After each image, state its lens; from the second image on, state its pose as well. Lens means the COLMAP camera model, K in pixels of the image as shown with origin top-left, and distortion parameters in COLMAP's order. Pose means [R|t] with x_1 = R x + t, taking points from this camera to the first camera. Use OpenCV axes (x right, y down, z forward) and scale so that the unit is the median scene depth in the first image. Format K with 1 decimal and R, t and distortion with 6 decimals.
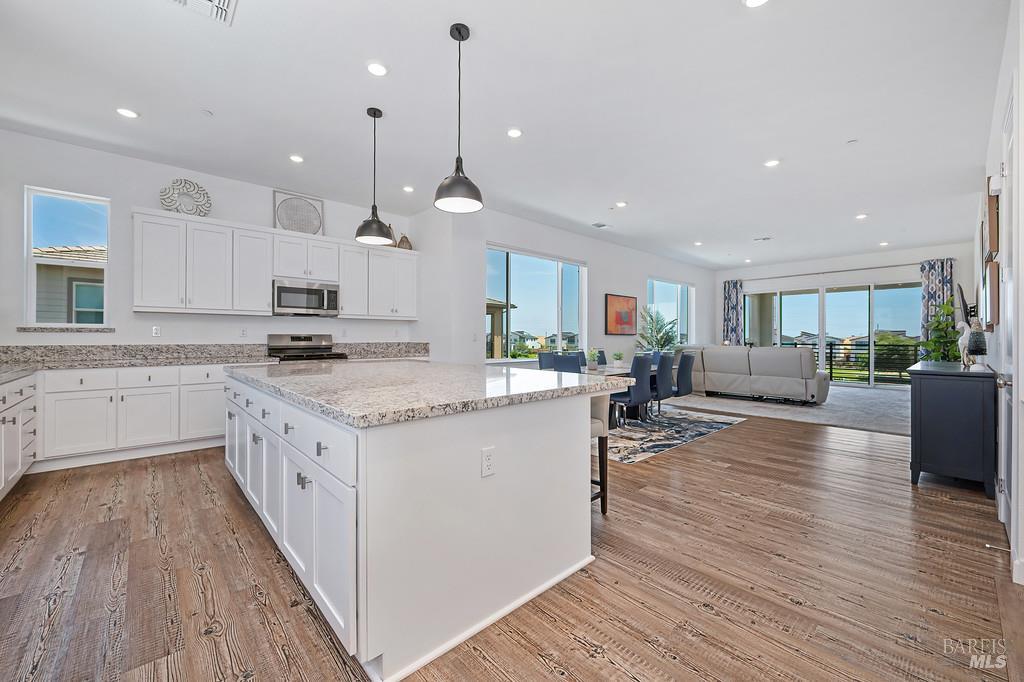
lens RADIAL K [[406.0, 0, 514.8], [0, 406.0, 334.5], [0, 0, 1]] dist [-0.000525, 0.000002]
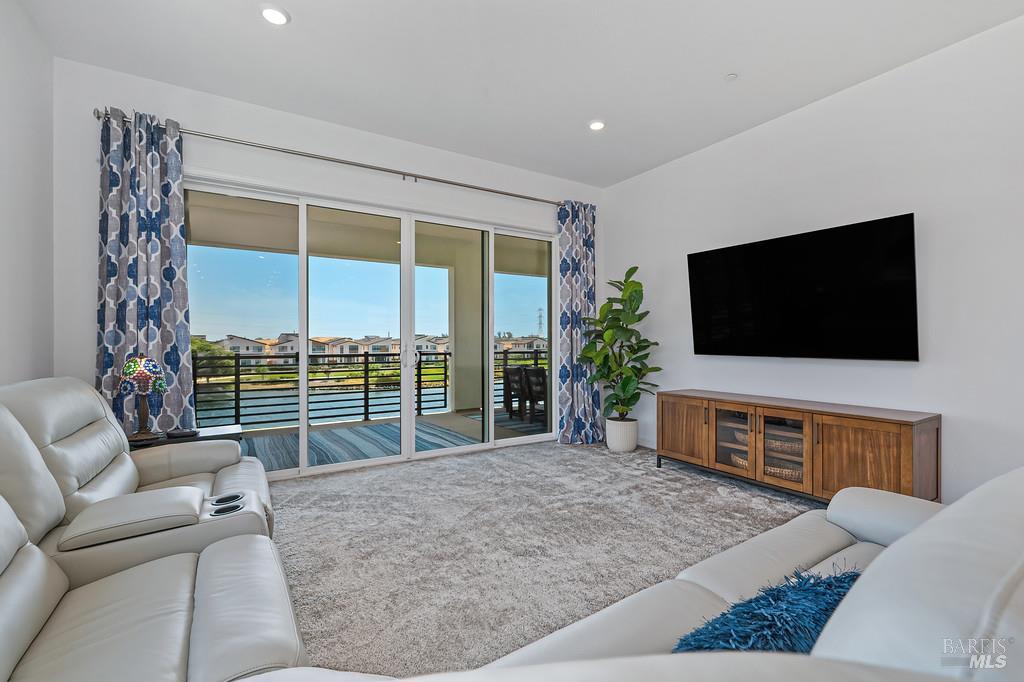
lens RADIAL K [[450.8, 0, 512.0], [0, 450.8, 341.0], [0, 0, 1]] dist [0.002861, -0.000177]
pose [[0.182109, -0.001443, 0.983277, 0.409246], [-0.005384, 0.999982, 0.002465, 0.005968], [-0.983264, -0.005743, 0.182098, 0.980884]]
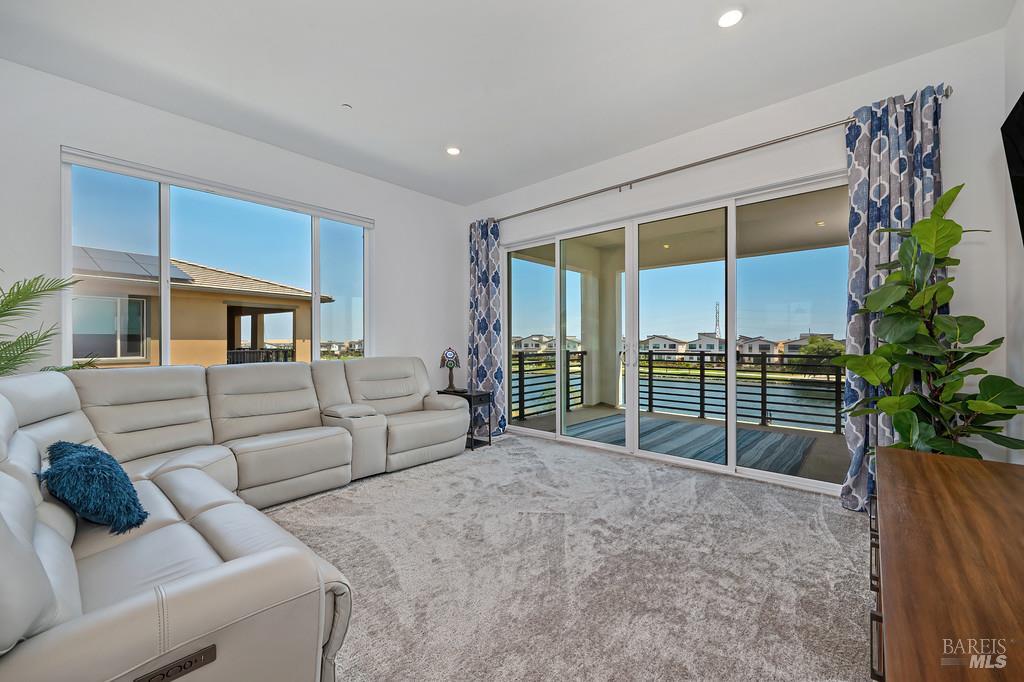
lens RADIAL K [[406.5, 0, 512.0], [0, 406.5, 341.0], [0, 0, 1]] dist [-0.000473, -0.000122]
pose [[0.994494, -0.004543, 0.104699, 0.708026], [0.003753, 0.999963, 0.007746, 0.003329], [-0.104730, -0.007310, 0.994474, 0.712446]]
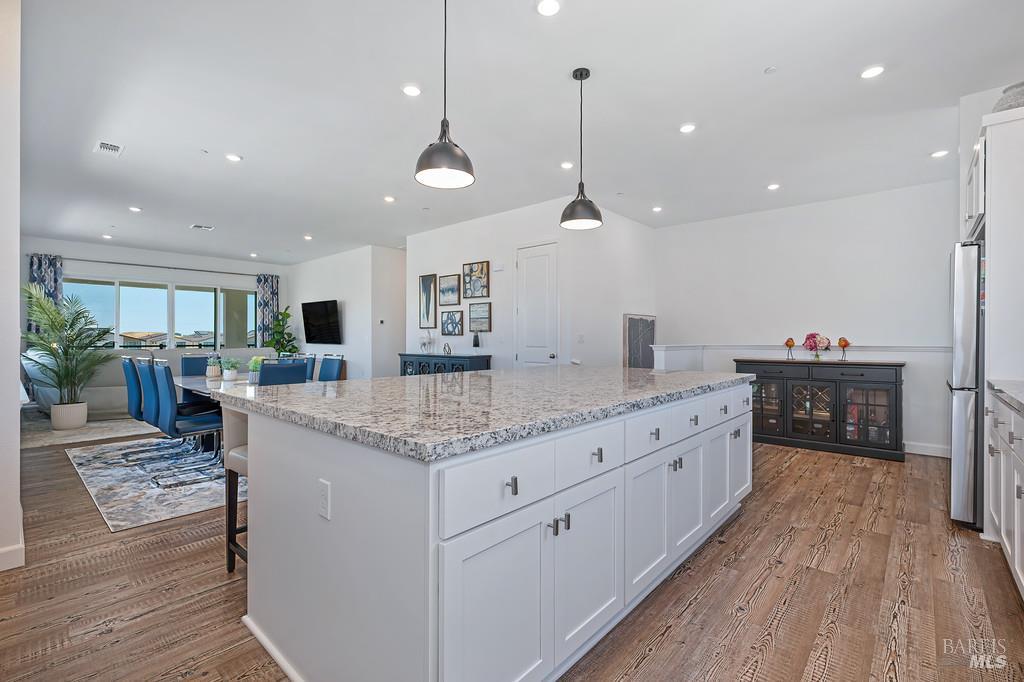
lens RADIAL K [[450.8, 0, 512.0], [0, 450.8, 341.0], [0, 0, 1]] dist [0.002861, -0.000177]
pose [[-0.094487, -0.008766, 0.995488, -0.411728], [-0.007715, 0.999938, 0.008073, 0.000525], [-0.995496, -0.006917, -0.094548, 0.387992]]
